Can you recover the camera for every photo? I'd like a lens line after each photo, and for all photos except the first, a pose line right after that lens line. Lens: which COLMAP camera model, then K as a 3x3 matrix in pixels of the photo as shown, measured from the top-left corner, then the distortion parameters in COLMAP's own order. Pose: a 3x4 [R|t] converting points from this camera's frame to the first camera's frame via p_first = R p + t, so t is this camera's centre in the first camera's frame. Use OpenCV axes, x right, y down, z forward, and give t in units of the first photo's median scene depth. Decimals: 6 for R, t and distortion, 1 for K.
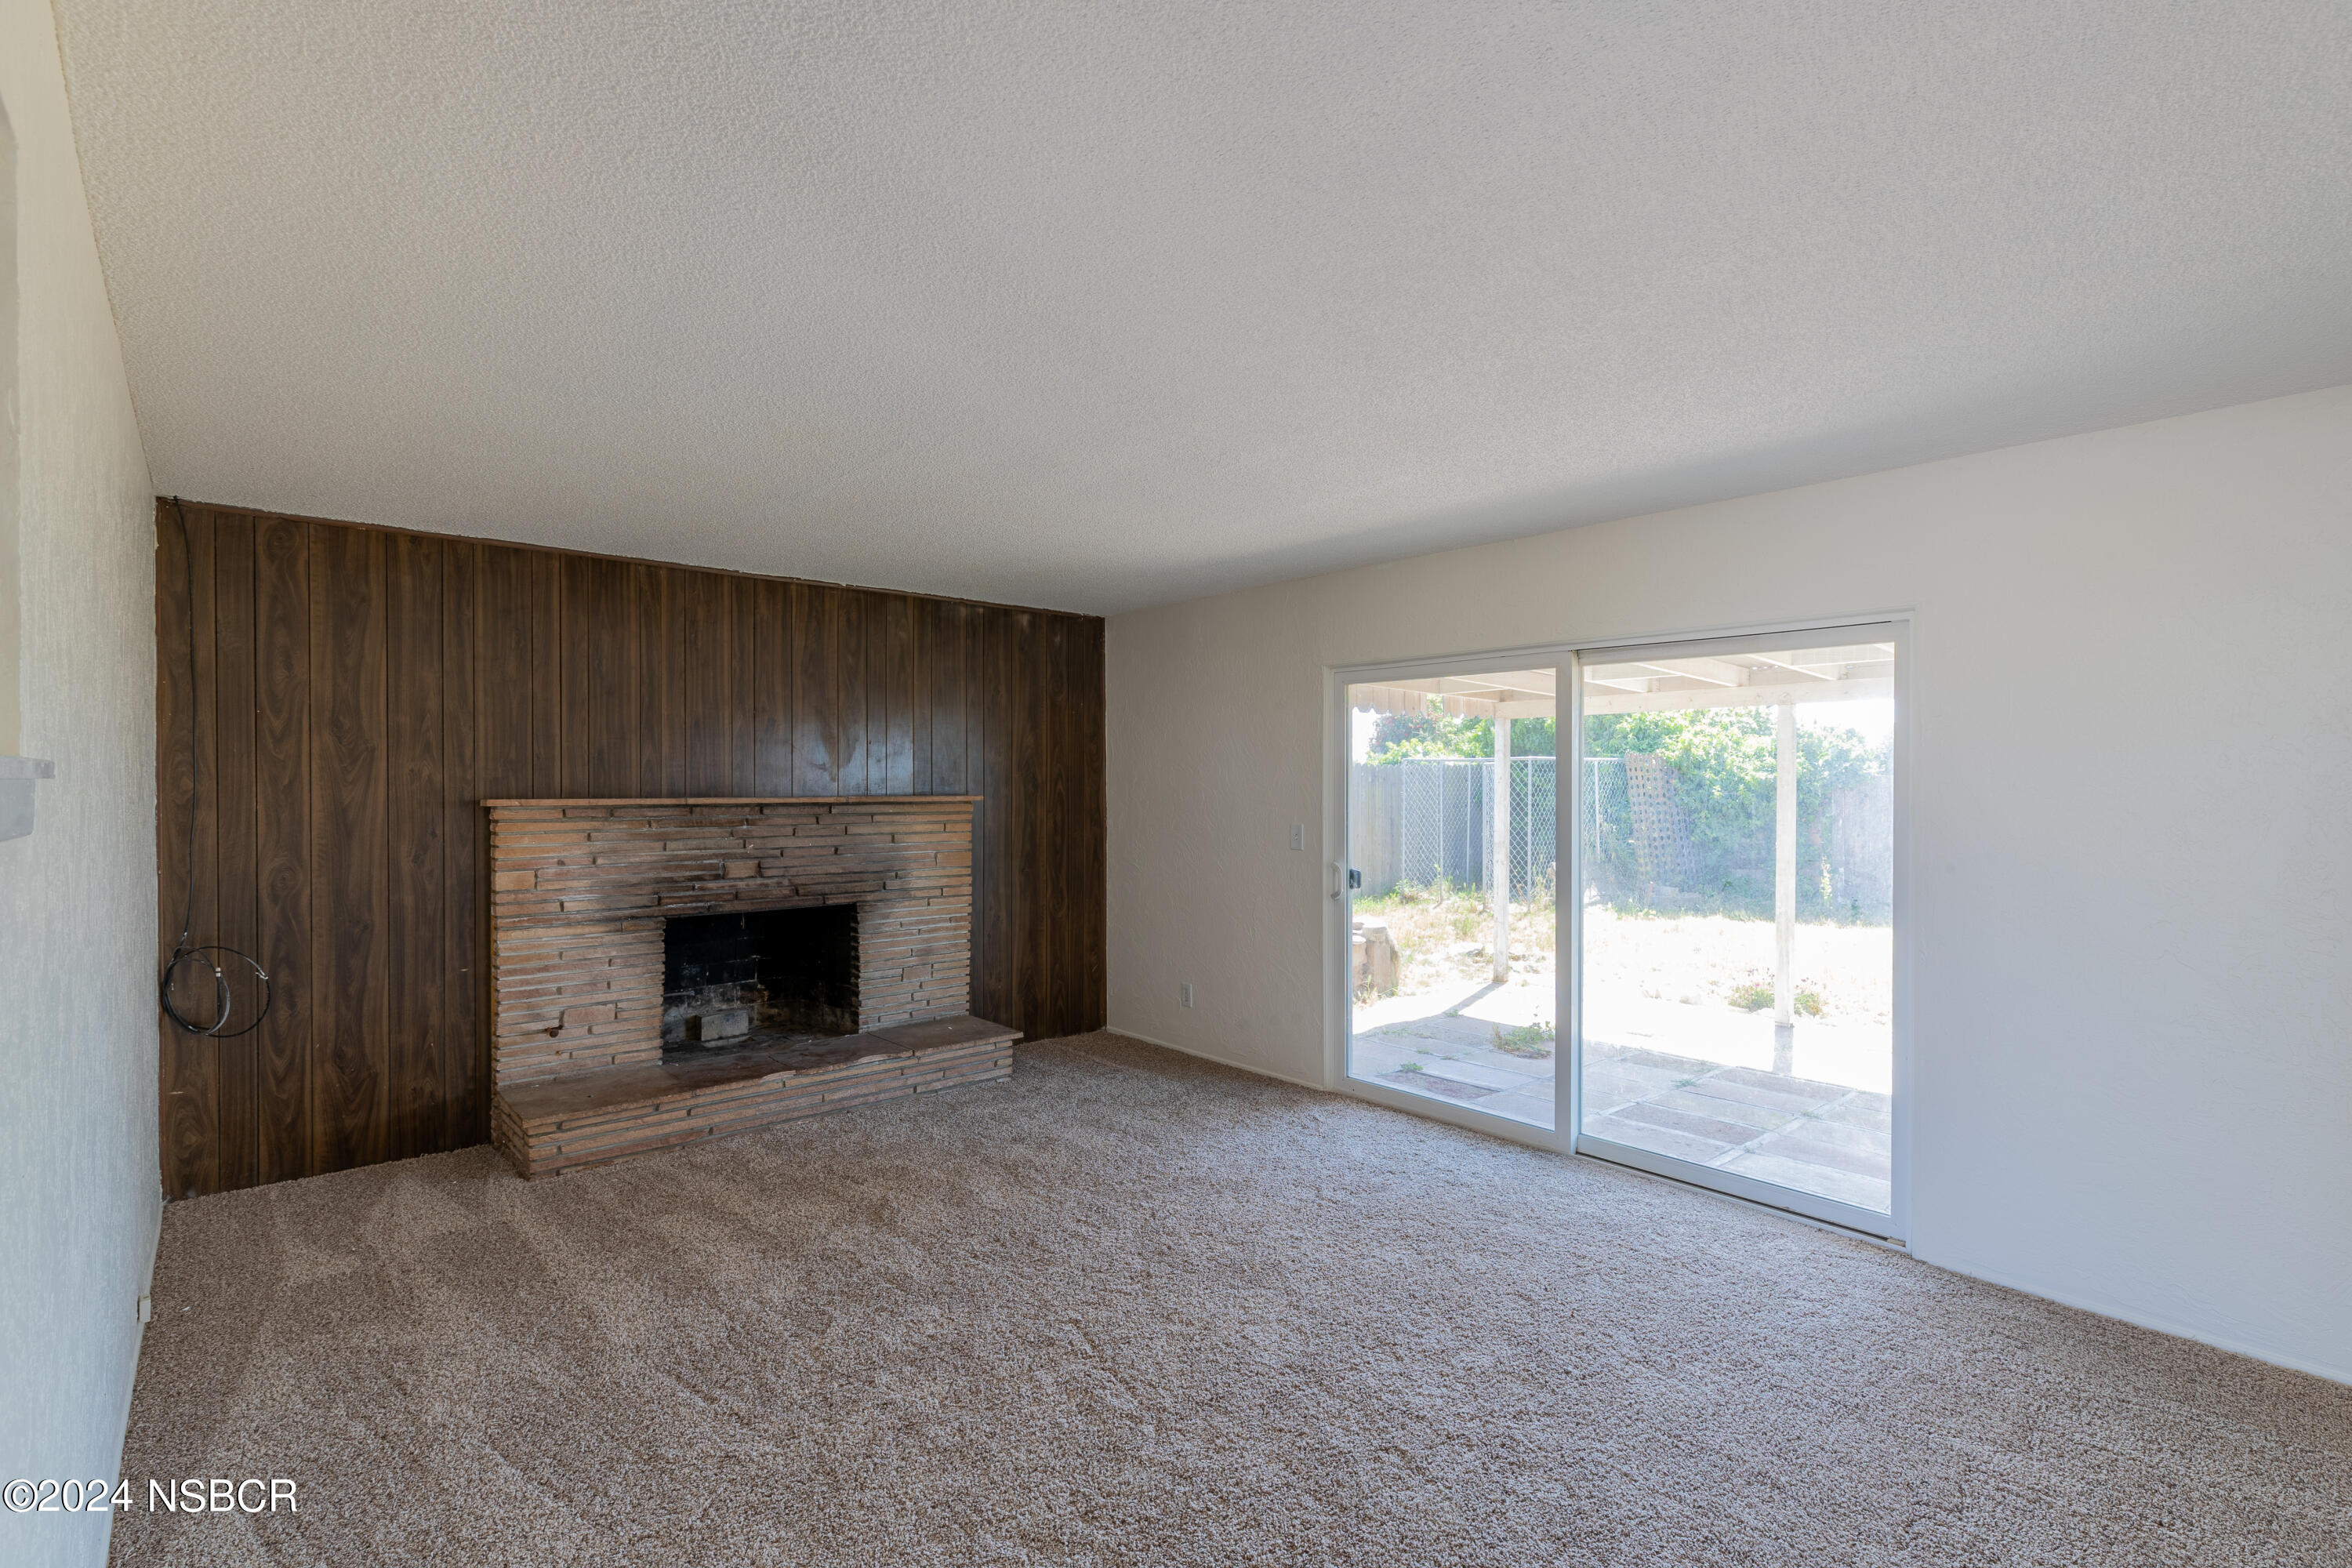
lens RADIAL K [[1080.3, 0, 1211.2], [0, 1080.3, 787.4], [0, 0, 1]] dist [0.001510, -0.000471]
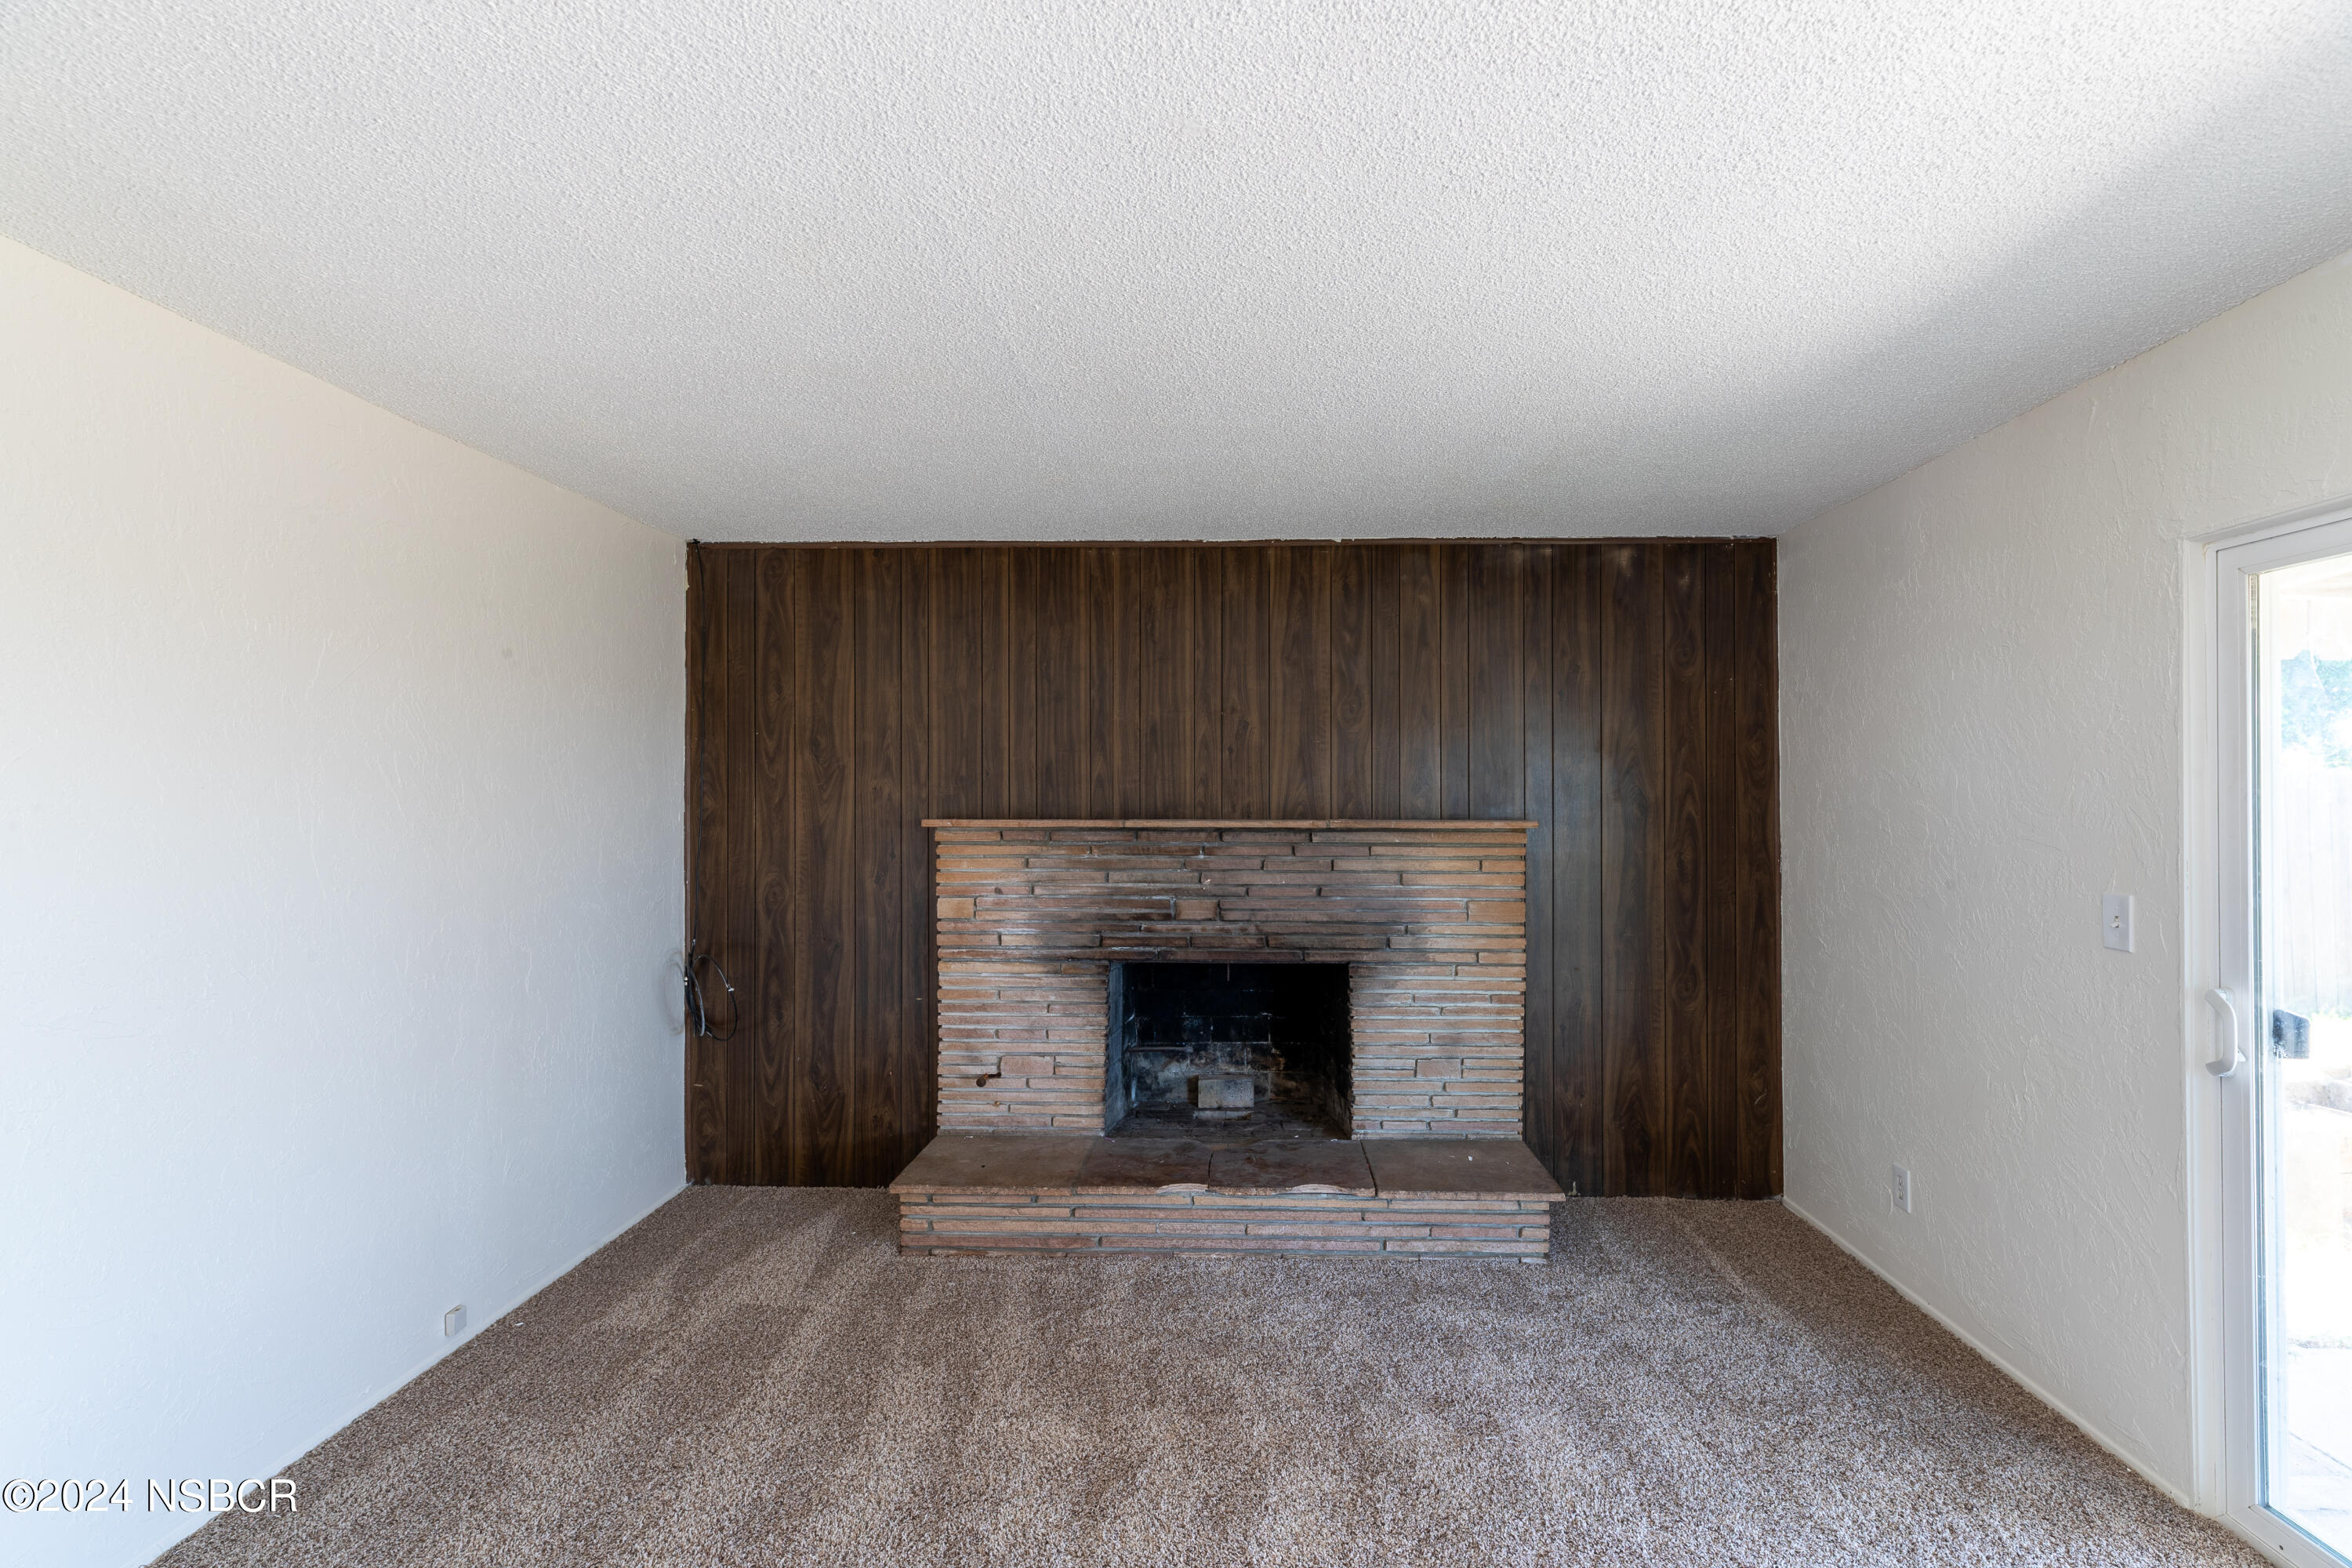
lens RADIAL K [[1080.3, 0, 1211.2], [0, 1080.3, 787.4], [0, 0, 1]] dist [0.001510, -0.000471]
pose [[0.719294, -0.006281, -0.694677, 0.141620], [-0.004181, 0.999902, -0.013371, -0.004539], [0.694693, 0.012522, 0.719197, 0.462201]]
